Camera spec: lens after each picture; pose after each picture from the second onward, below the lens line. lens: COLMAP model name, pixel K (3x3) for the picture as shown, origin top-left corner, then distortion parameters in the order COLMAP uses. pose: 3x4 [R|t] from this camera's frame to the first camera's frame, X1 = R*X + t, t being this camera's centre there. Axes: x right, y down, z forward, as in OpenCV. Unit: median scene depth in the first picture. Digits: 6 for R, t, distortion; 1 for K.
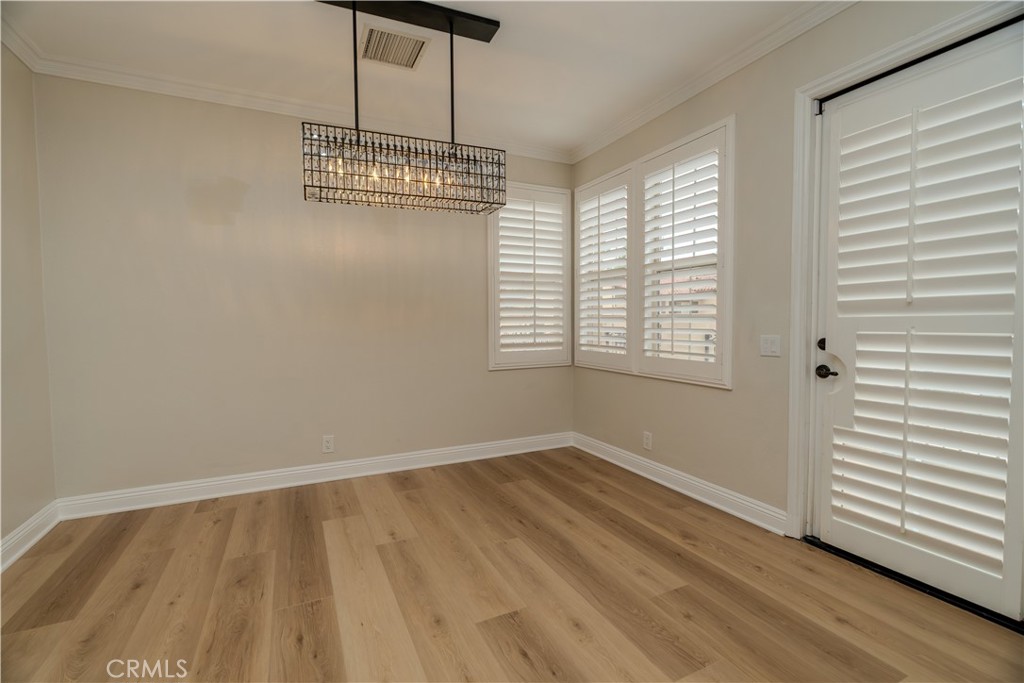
lens RADIAL K [[458.8, 0, 511.1], [0, 458.8, 340.9], [0, 0, 1]] dist [-0.001974, 0.002480]
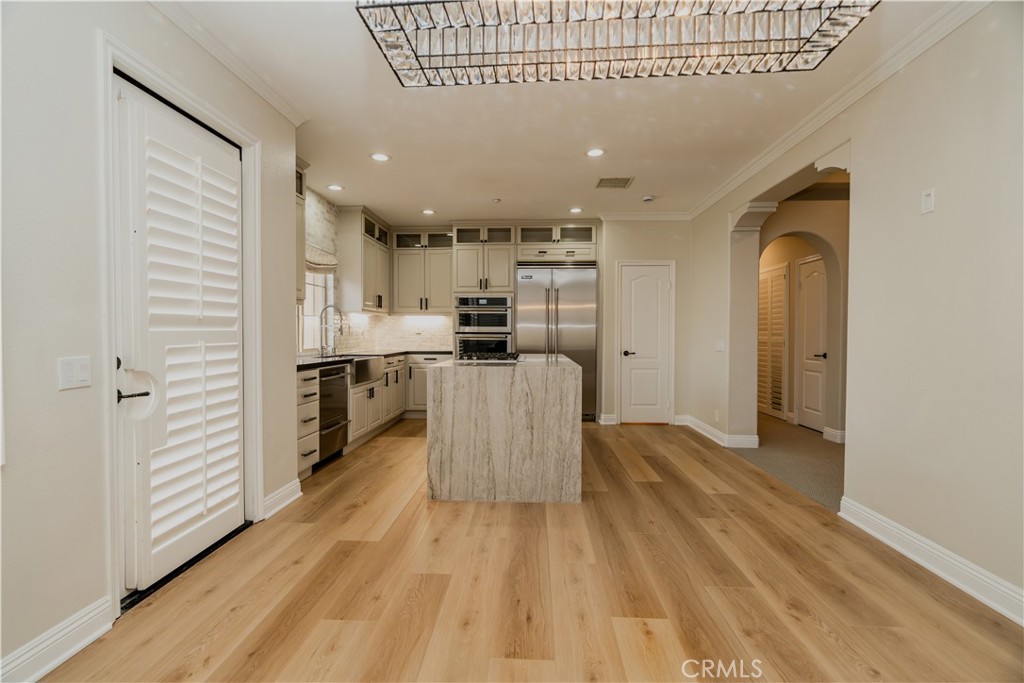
lens RADIAL K [[458.8, 0, 509.5], [0, 458.8, 332.6], [0, 0, 1]] dist [-0.001974, 0.002480]
pose [[-0.874585, 0.005787, 0.484838, -0.343734], [0.027367, 0.998924, 0.037444, -0.060308], [-0.484099, 0.046016, -0.873802, 1.389584]]
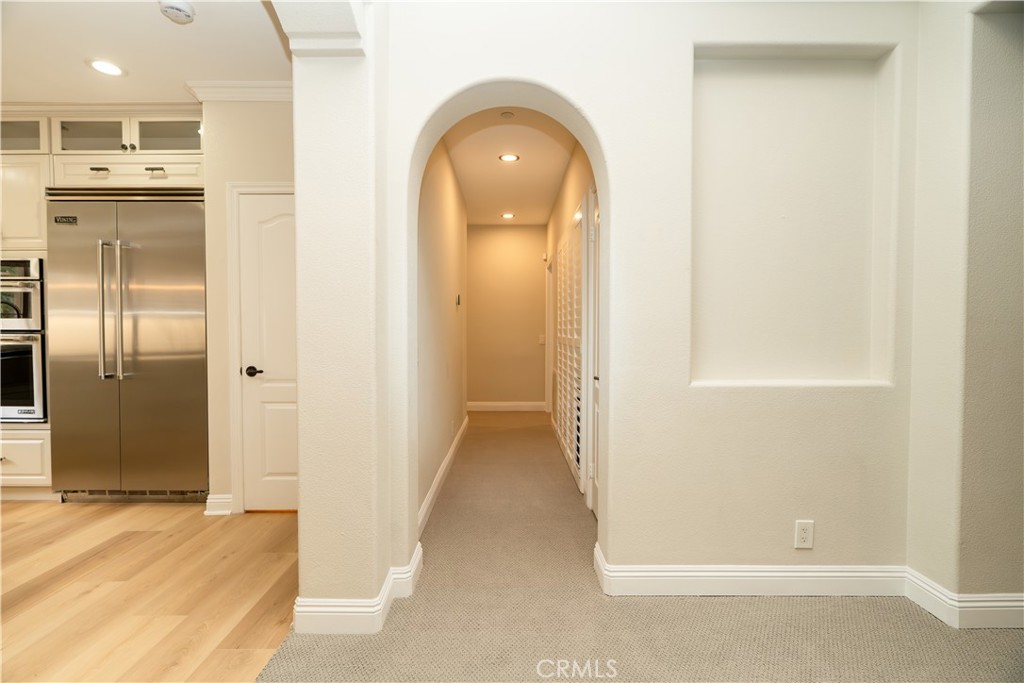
lens RADIAL K [[458.8, 0, 510.4], [0, 458.8, 336.1], [0, 0, 1]] dist [-0.001974, 0.002480]
pose [[-0.895926, -0.006155, 0.444161, -0.883961], [0.027493, 0.997219, 0.069276, 0.001260], [-0.443352, 0.074278, -0.893265, -0.350840]]
